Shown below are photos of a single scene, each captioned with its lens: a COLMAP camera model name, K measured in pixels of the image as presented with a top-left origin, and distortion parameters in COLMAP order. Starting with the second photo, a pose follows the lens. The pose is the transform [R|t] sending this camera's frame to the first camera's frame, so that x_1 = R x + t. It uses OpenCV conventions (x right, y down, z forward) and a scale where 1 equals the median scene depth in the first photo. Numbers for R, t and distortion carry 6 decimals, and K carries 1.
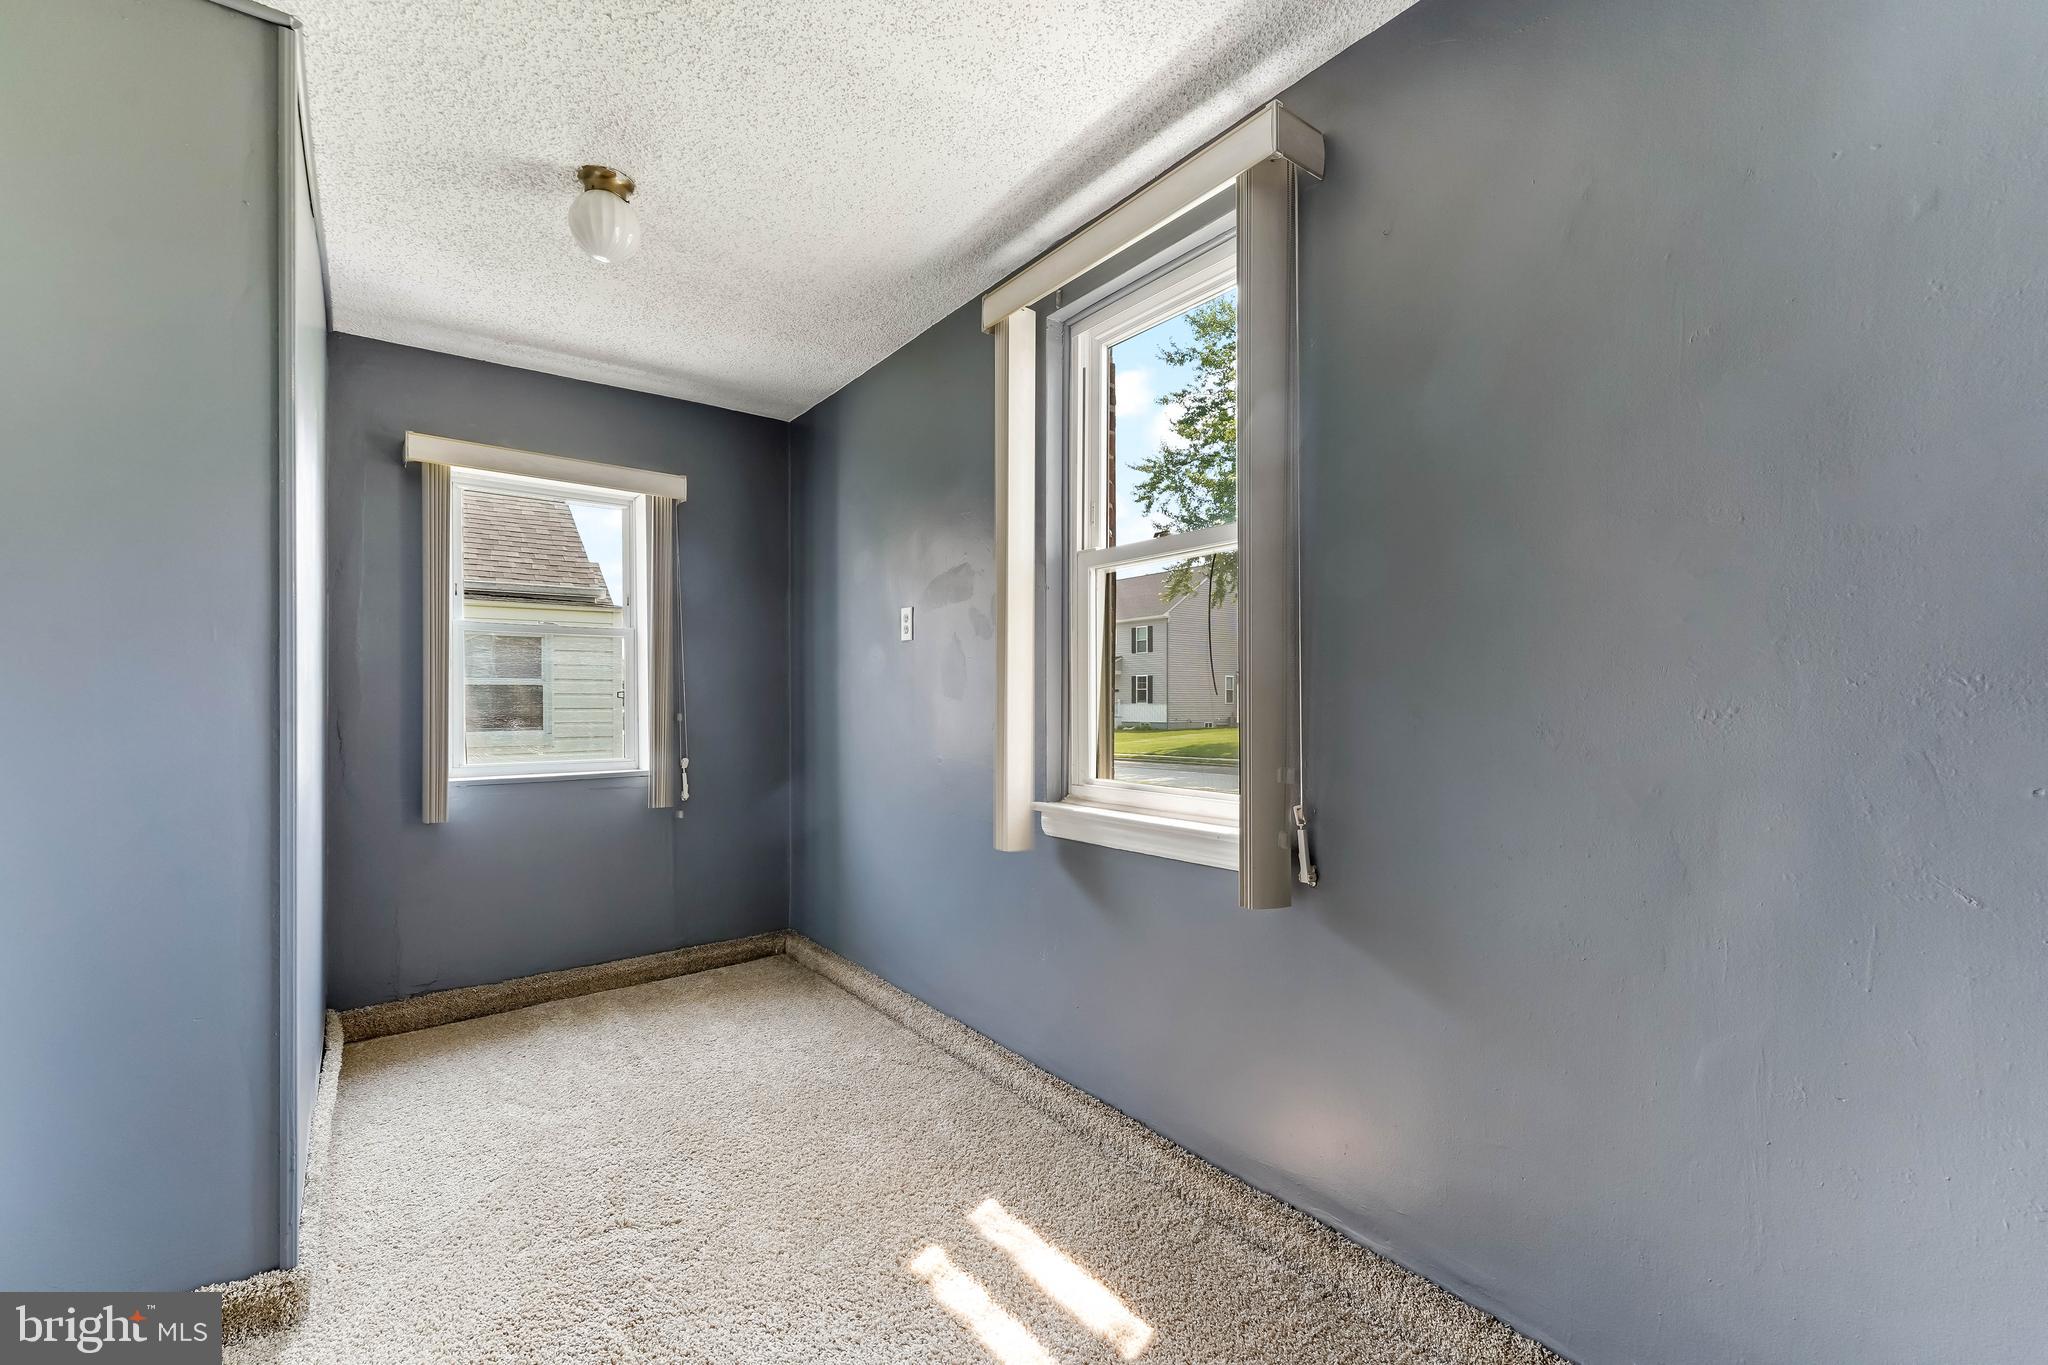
lens RADIAL K [[840.7, 0, 1003.8], [0, 840.7, 707.9], [0, 0, 1]] dist [0.002863, 0.000249]
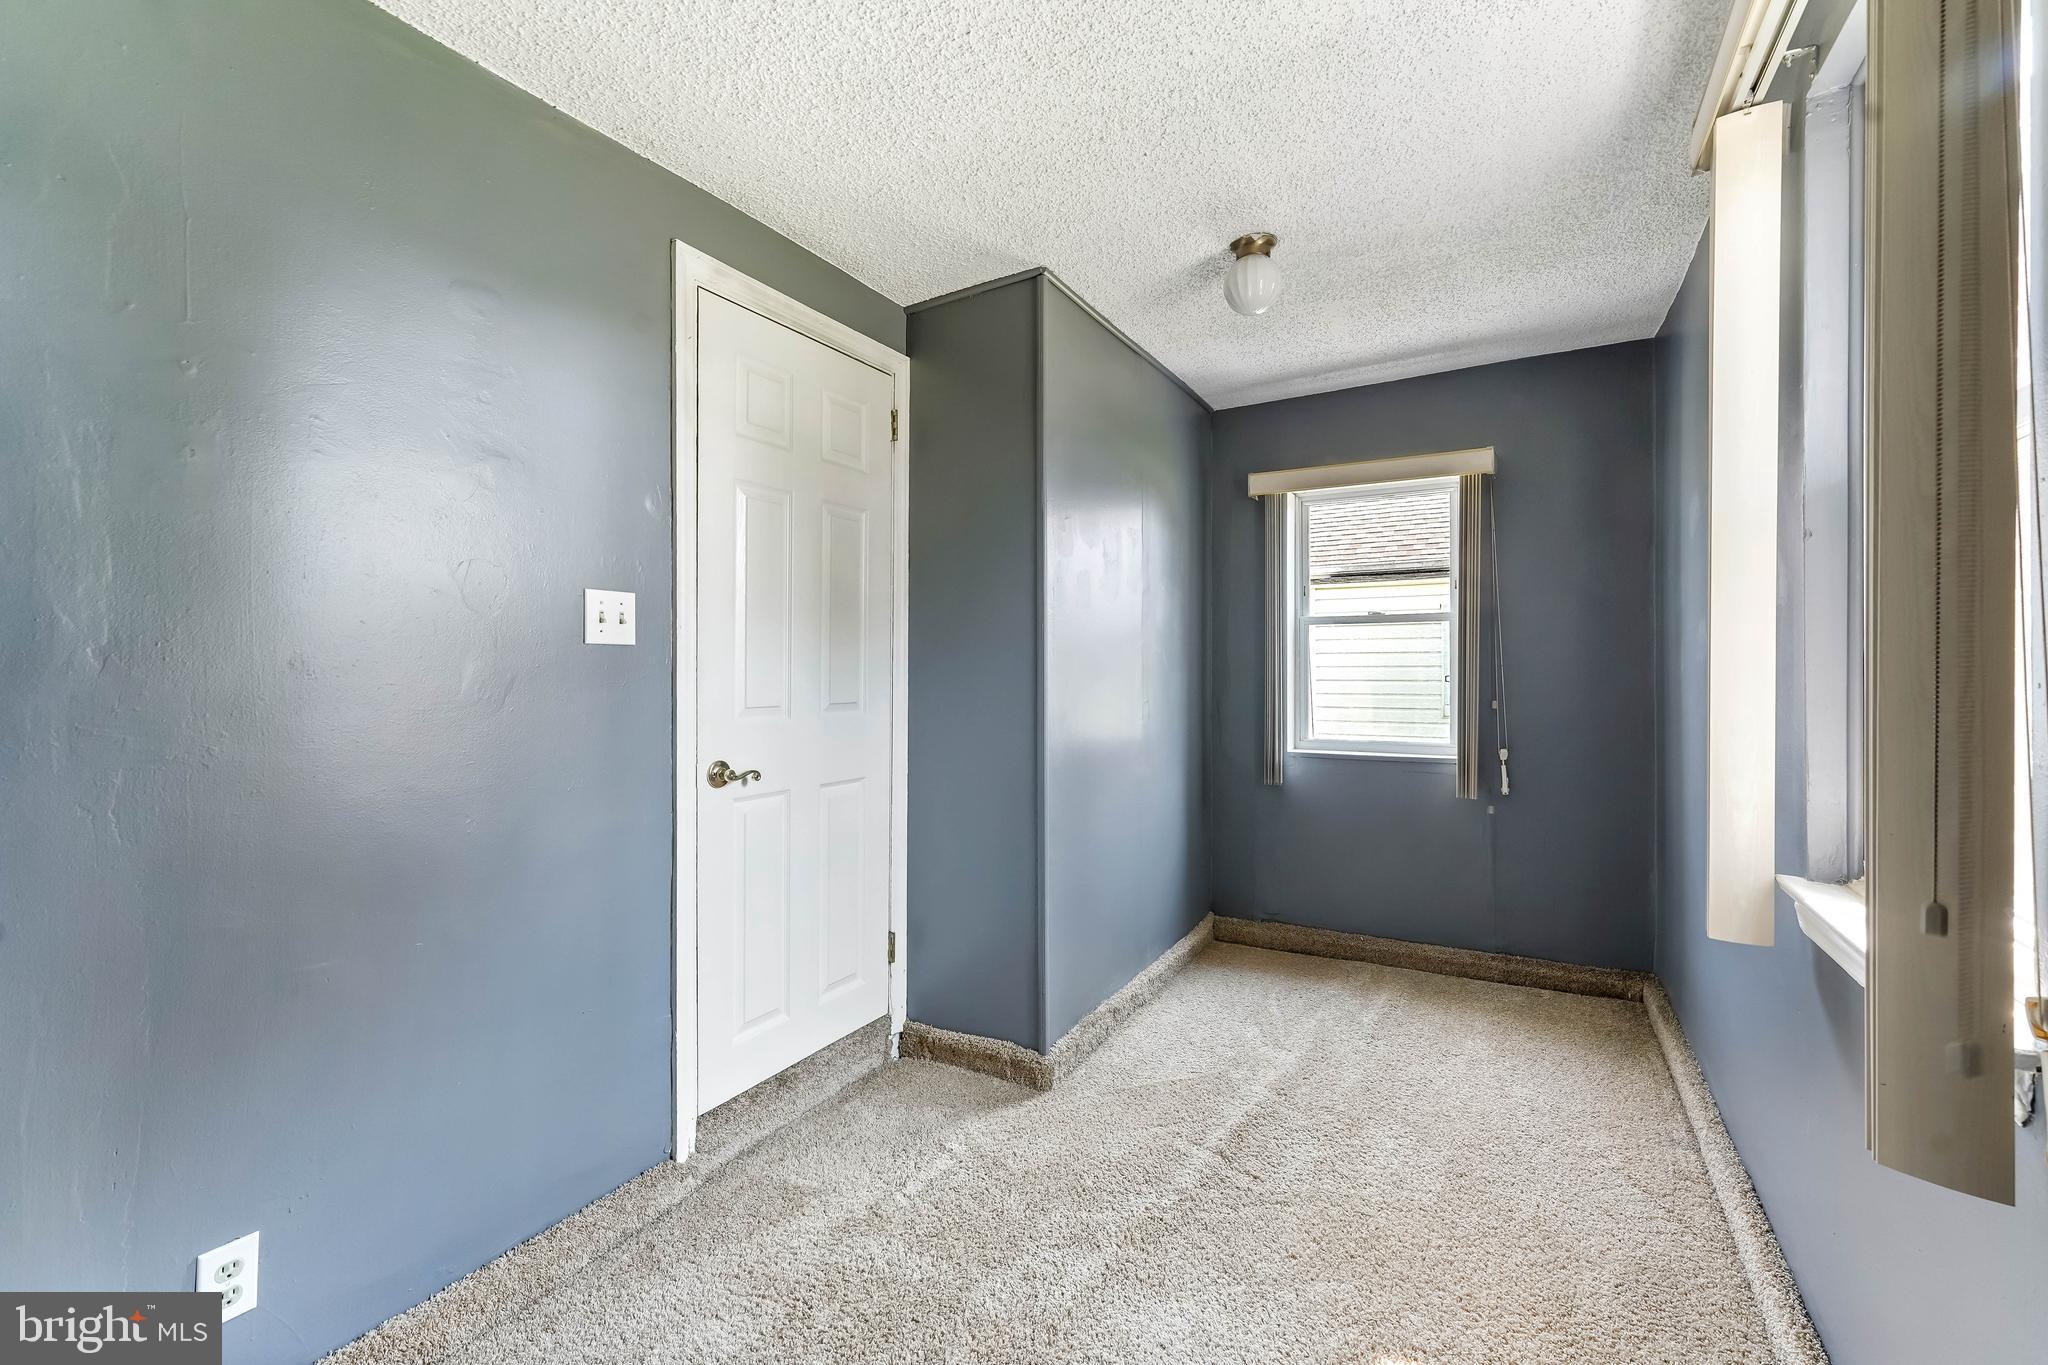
lens RADIAL K [[835.1, 0, 1017.8], [0, 835.1, 672.8], [0, 0, 1]] dist [0.007157, -0.000029]
pose [[0.401720, 0.005177, -0.915748, 0.272347], [-0.002824, 0.999986, 0.004415, -0.029357], [0.915758, 0.000812, 0.401729, 0.153994]]
